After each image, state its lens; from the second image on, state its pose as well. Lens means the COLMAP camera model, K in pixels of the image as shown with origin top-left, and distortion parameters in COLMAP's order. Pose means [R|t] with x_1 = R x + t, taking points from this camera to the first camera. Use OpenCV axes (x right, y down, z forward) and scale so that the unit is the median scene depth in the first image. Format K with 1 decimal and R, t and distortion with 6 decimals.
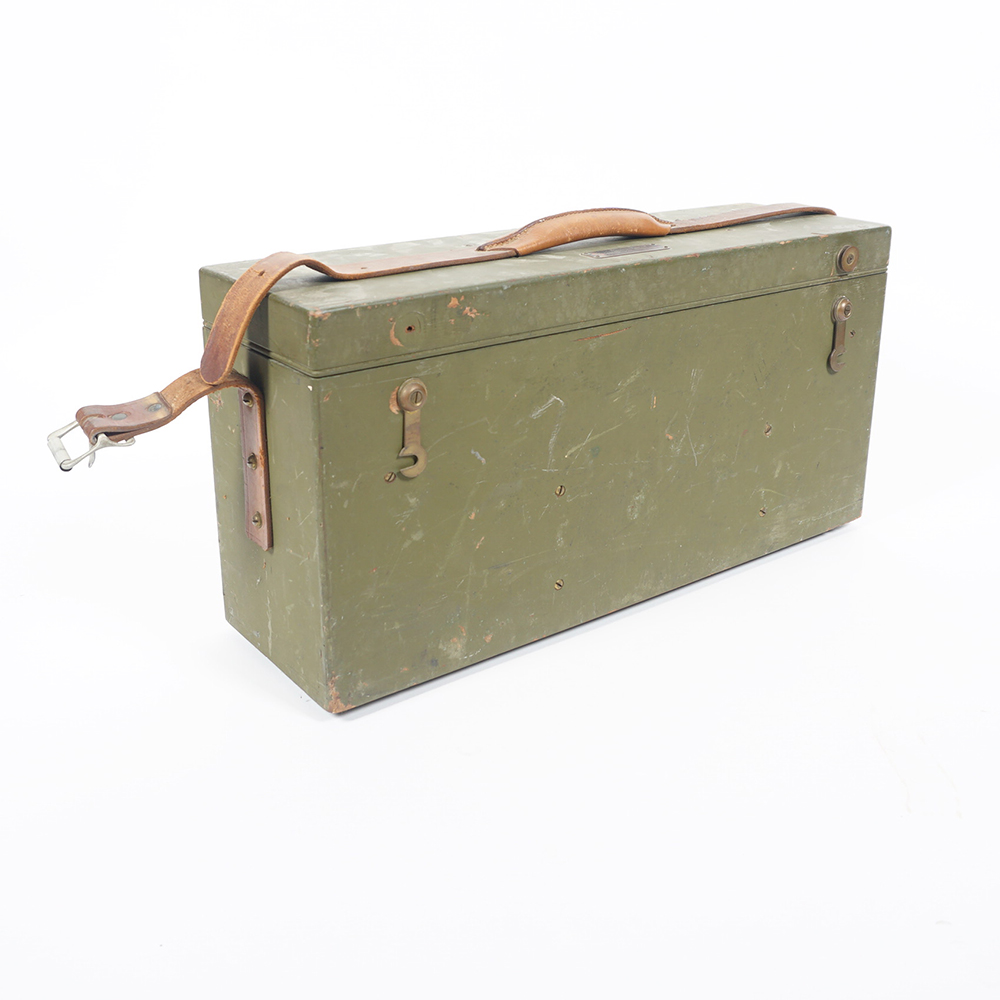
lens RADIAL K [[1109.6, 0, 500.0], [0, 1109.6, 500.0], [0, 0, 1]] dist [-0.081357, 0.010054]
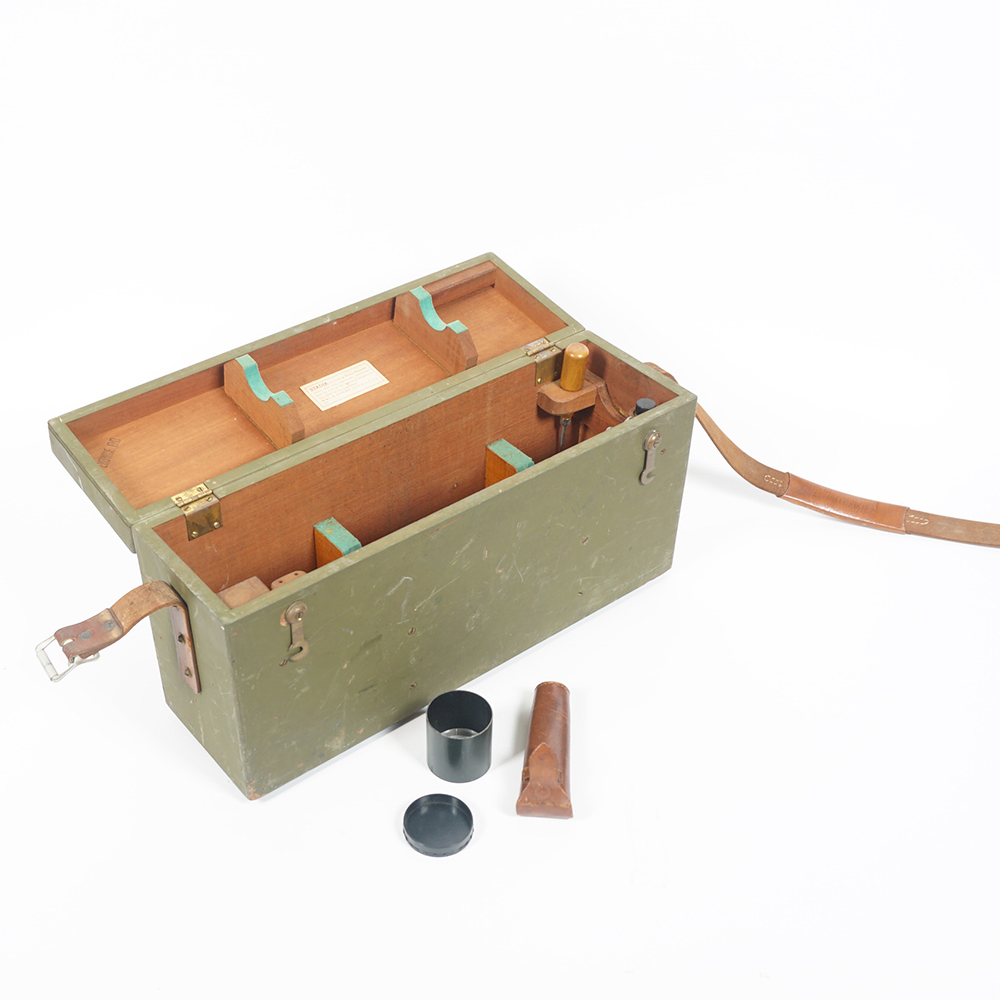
lens RADIAL K [[1427.1, 0, 500.0], [0, 1427.1, 500.0], [0, 0, 1]] dist [-0.111043, -0.056720]
pose [[0.999253, -0.007605, 0.037886, 0.100513], [-0.006944, 0.929142, 0.369659, -0.819562], [-0.038013, -0.369646, 0.928395, -0.557878]]
